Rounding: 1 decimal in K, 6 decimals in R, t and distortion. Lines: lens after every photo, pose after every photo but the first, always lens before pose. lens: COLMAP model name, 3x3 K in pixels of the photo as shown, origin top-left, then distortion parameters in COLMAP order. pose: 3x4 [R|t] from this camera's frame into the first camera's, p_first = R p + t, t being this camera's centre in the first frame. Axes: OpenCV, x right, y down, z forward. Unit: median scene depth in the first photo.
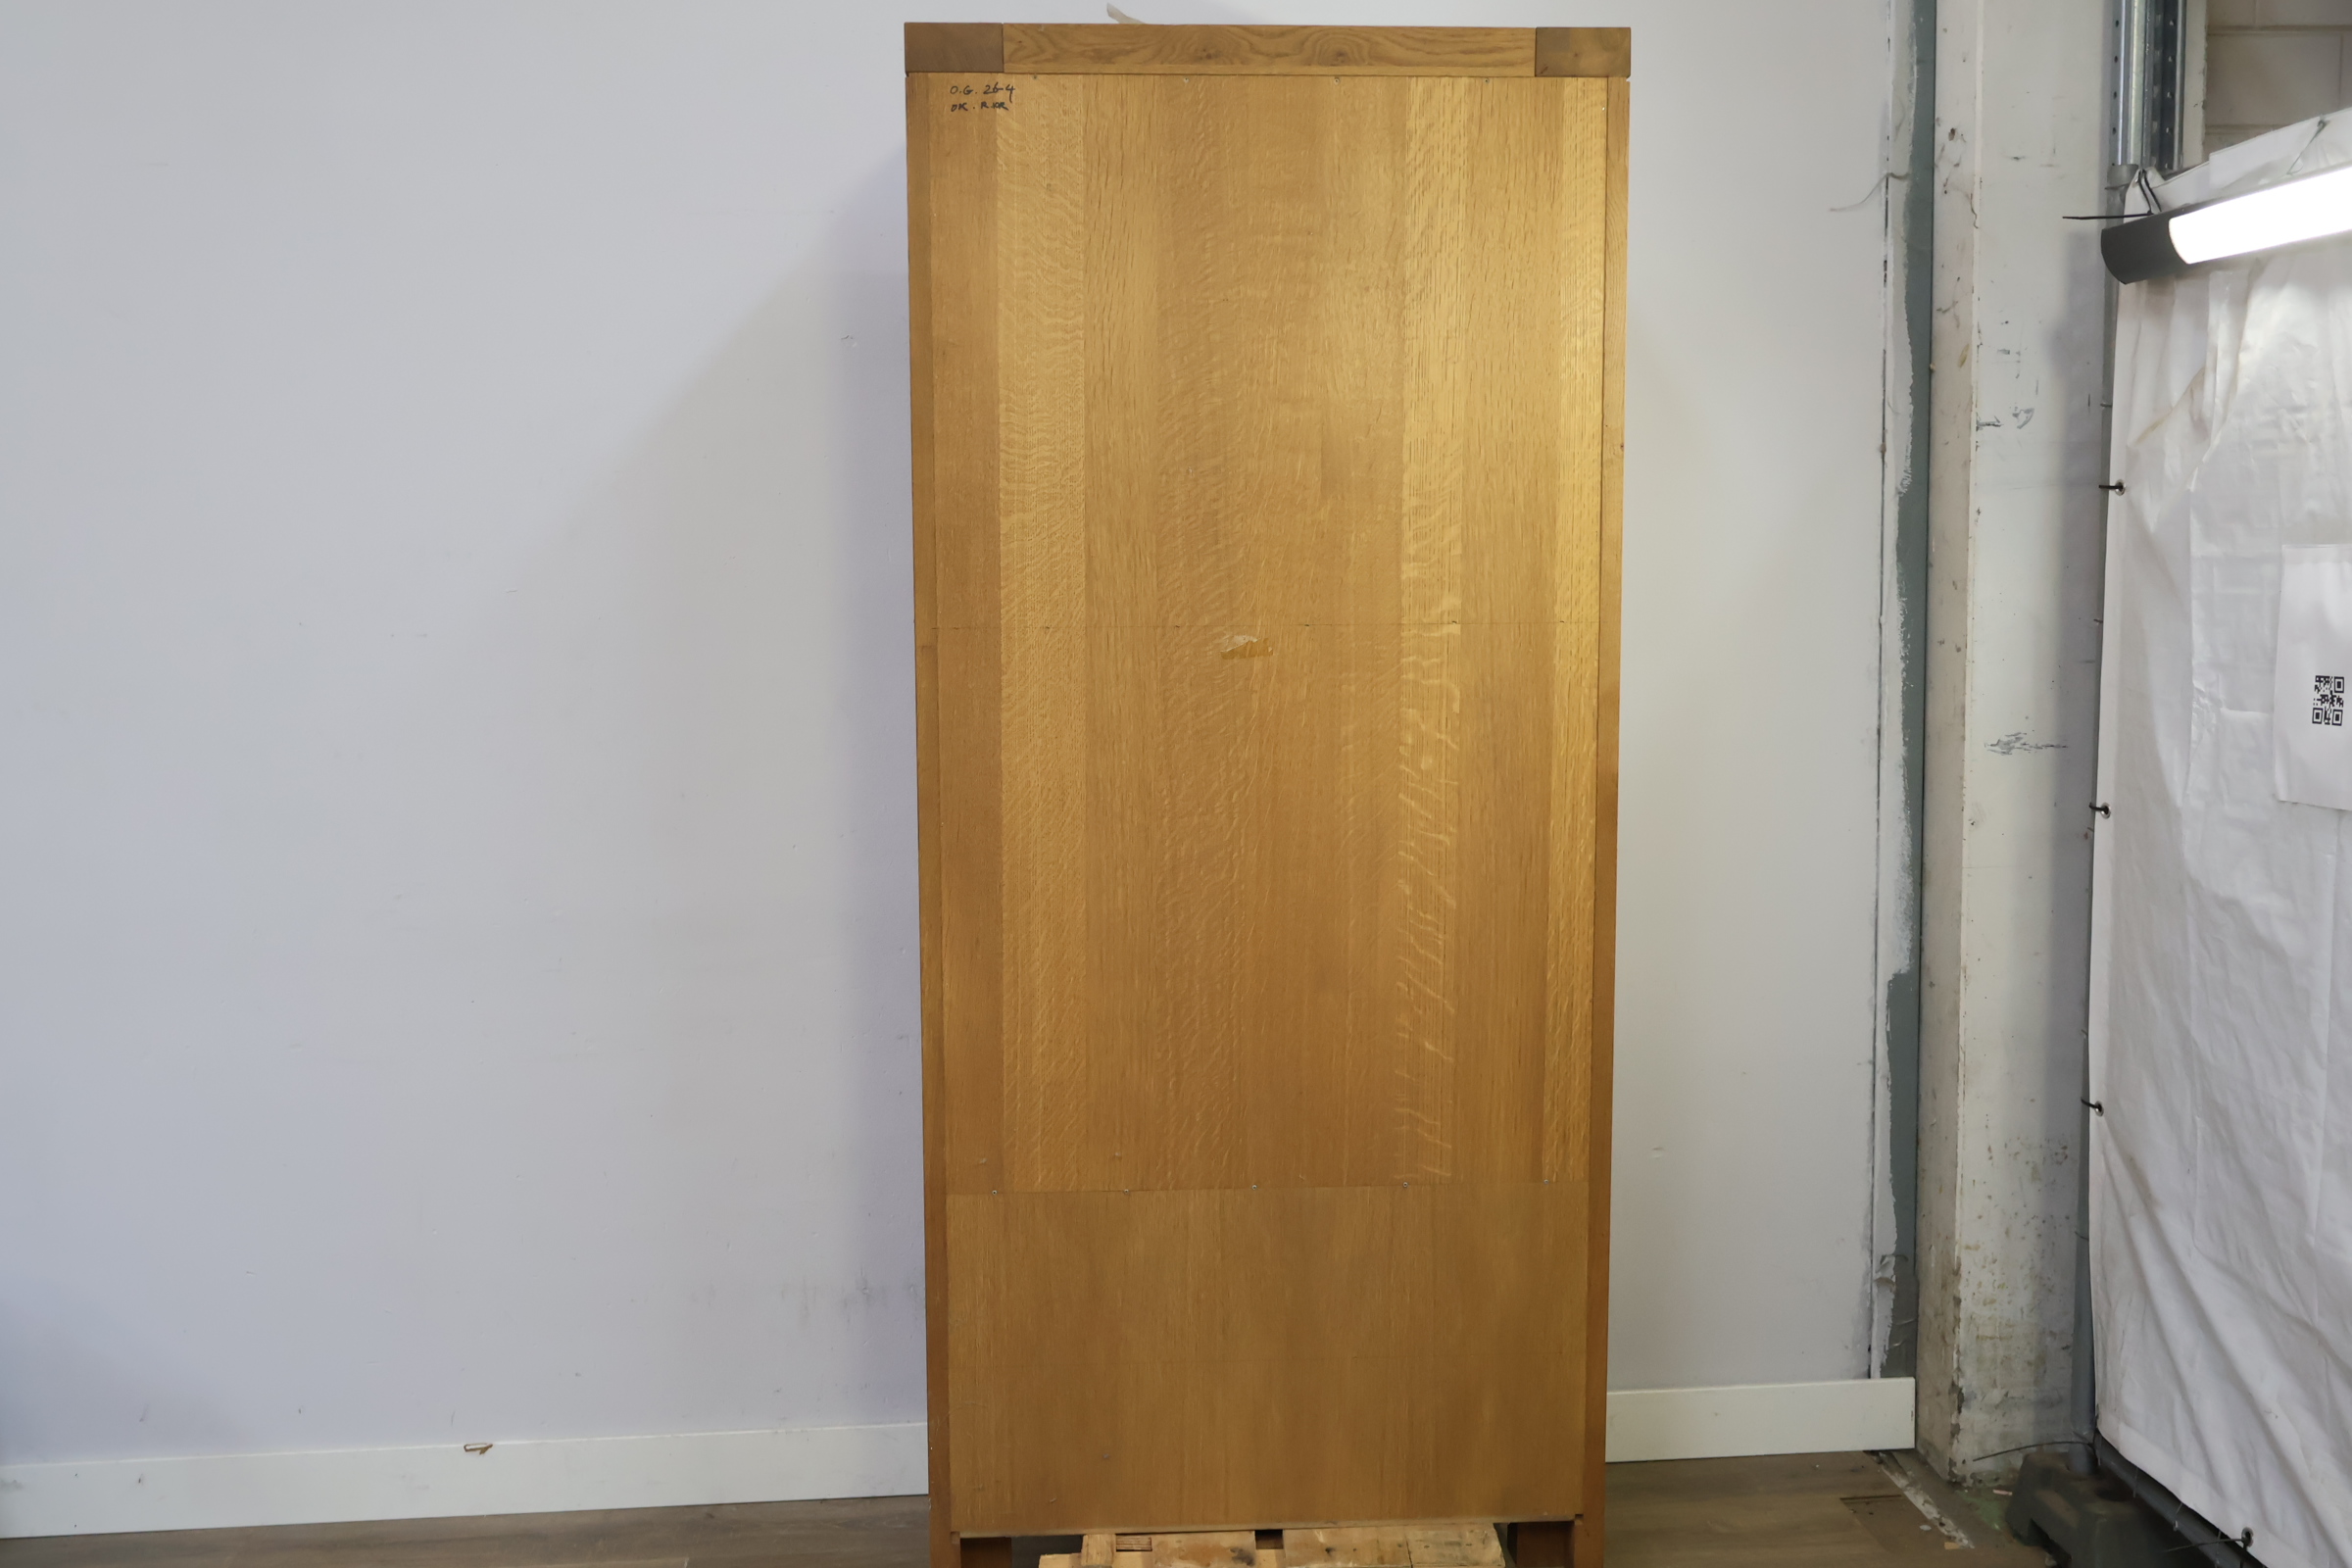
lens RADIAL K [[2291.0, 0, 1176.0], [0, 2291.0, 788.0], [0, 0, 1]] dist [0.000224, 0.005498]
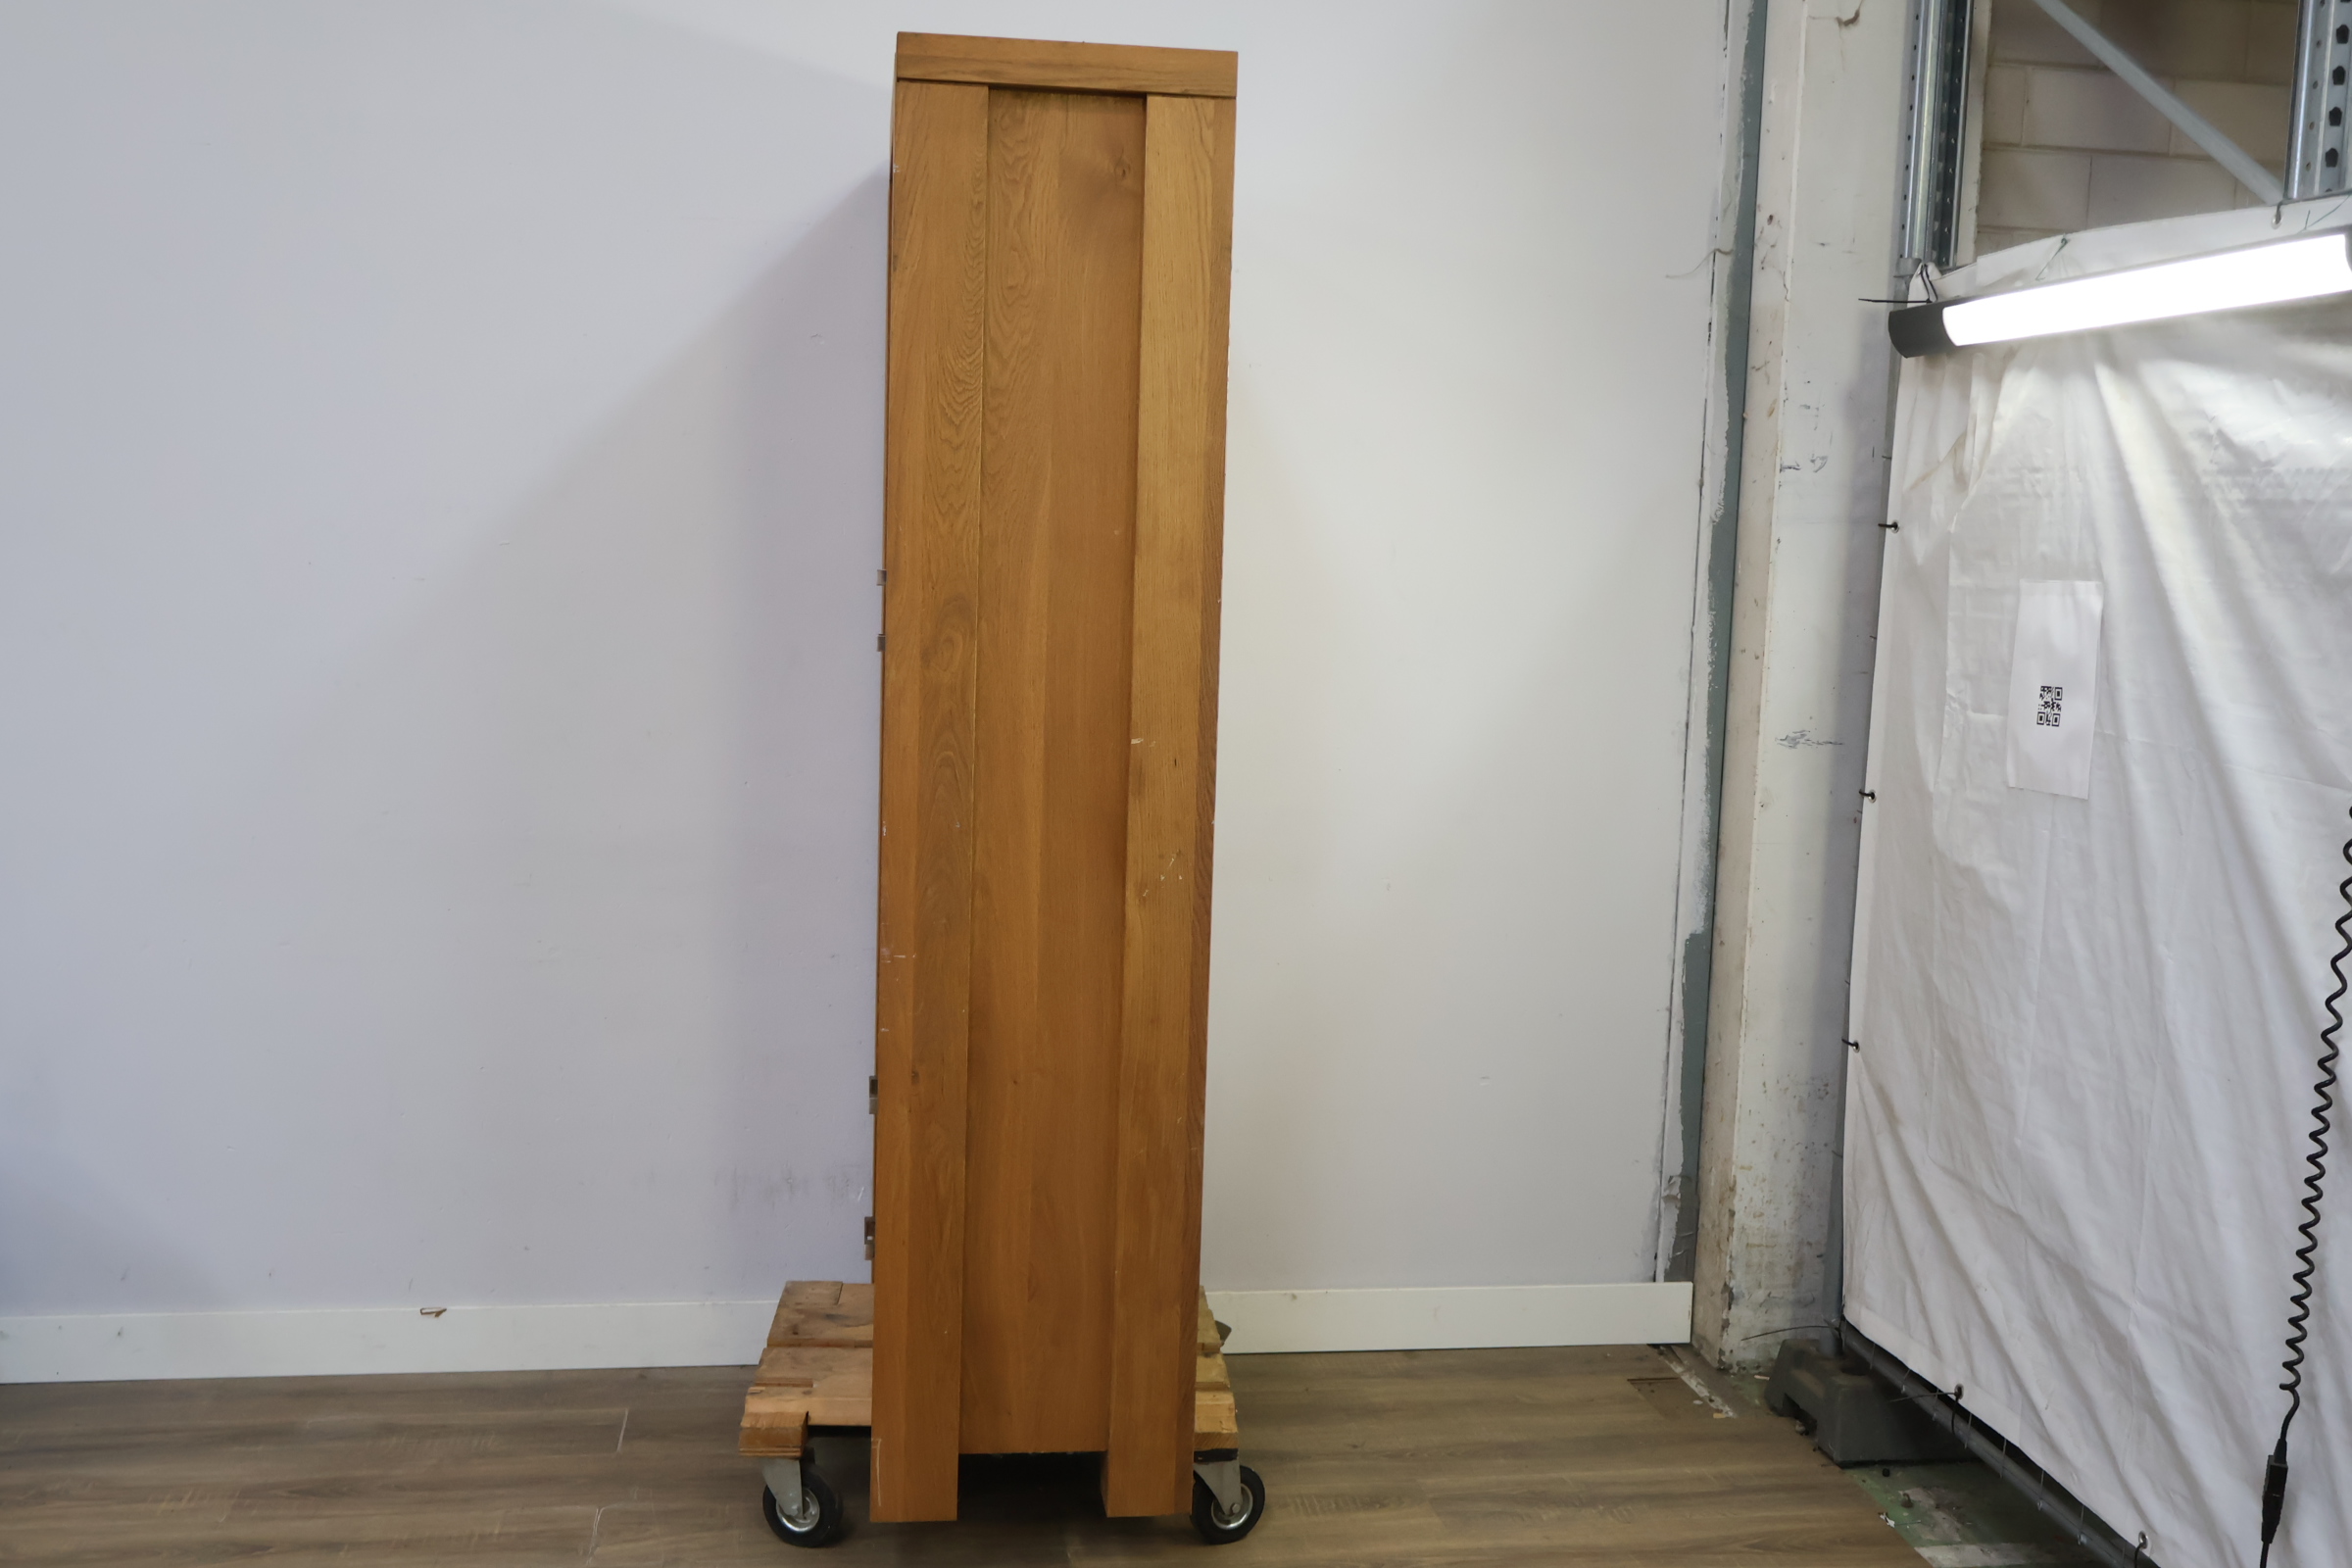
lens RADIAL K [[2312.2, 0, 1171.4], [0, 2312.2, 793.4], [0, 0, 1]] dist [-0.001511, 0.002297]
pose [[0.994994, 0.042416, 0.090491, -0.061847], [-0.042543, 0.999095, -0.000528, 0.022728], [-0.090431, -0.003324, 0.995897, -0.154496]]
